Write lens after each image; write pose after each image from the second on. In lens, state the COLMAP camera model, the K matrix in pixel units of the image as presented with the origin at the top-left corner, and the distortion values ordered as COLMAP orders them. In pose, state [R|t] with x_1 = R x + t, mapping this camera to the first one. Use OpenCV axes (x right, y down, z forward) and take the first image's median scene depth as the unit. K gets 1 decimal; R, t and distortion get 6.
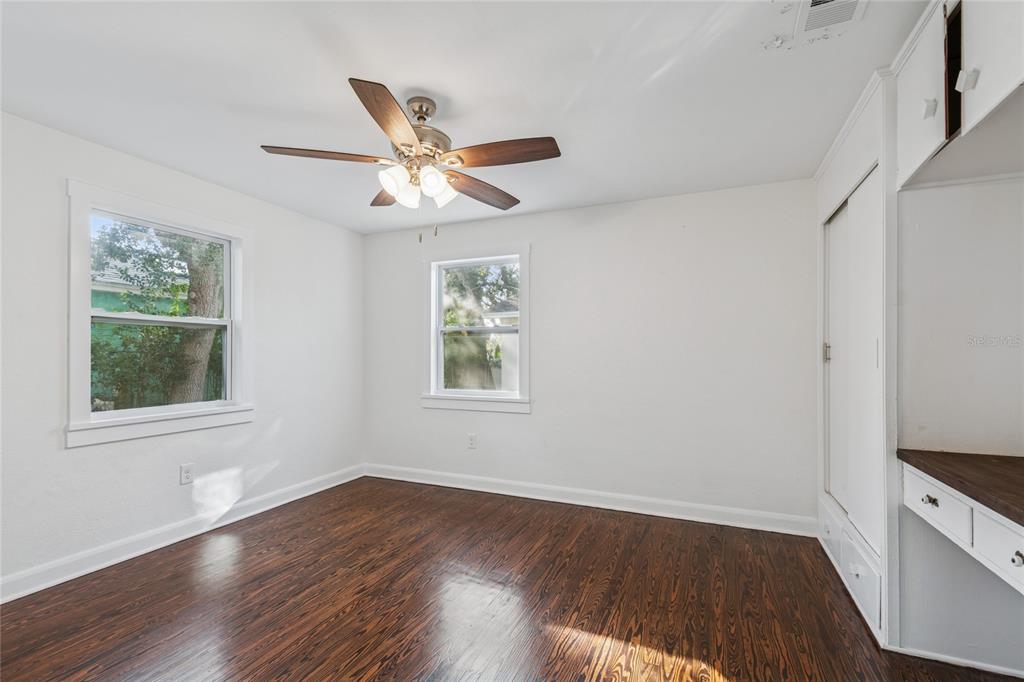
lens RADIAL K [[450.2, 0, 503.9], [0, 450.2, 346.8], [0, 0, 1]] dist [0.008871, 0.000440]
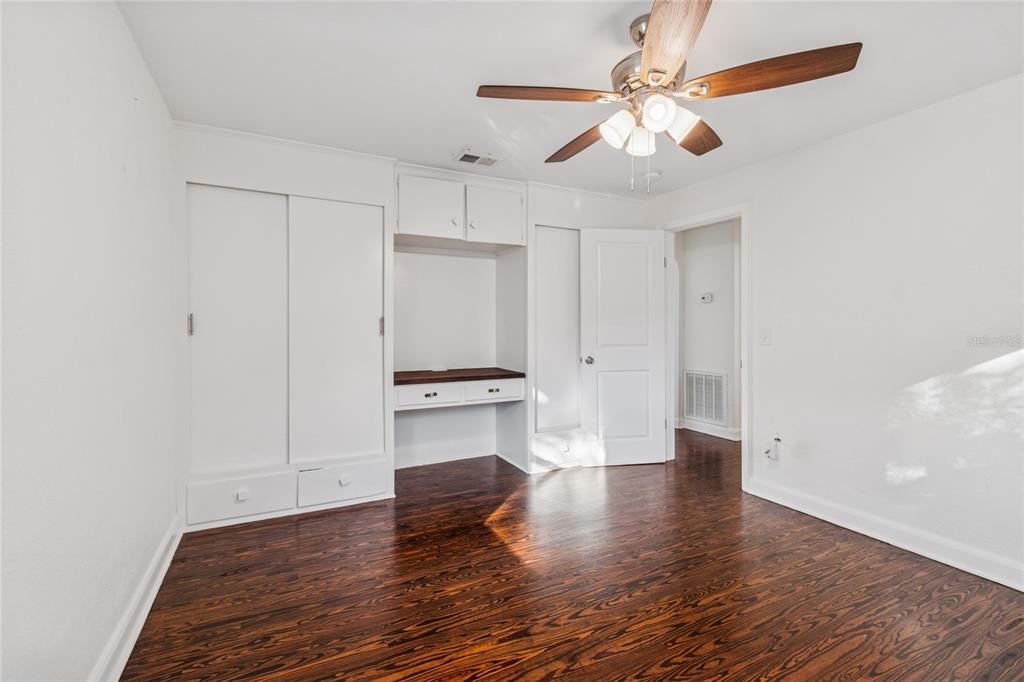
lens RADIAL K [[450.2, 0, 505.8], [0, 450.2, 336.1], [0, 0, 1]] dist [0.008871, 0.000440]
pose [[-0.776868, -0.011060, 0.629567, -0.516913], [-0.013509, 0.999908, 0.000896, 0.034517], [-0.629519, -0.007809, -0.776946, 1.870287]]
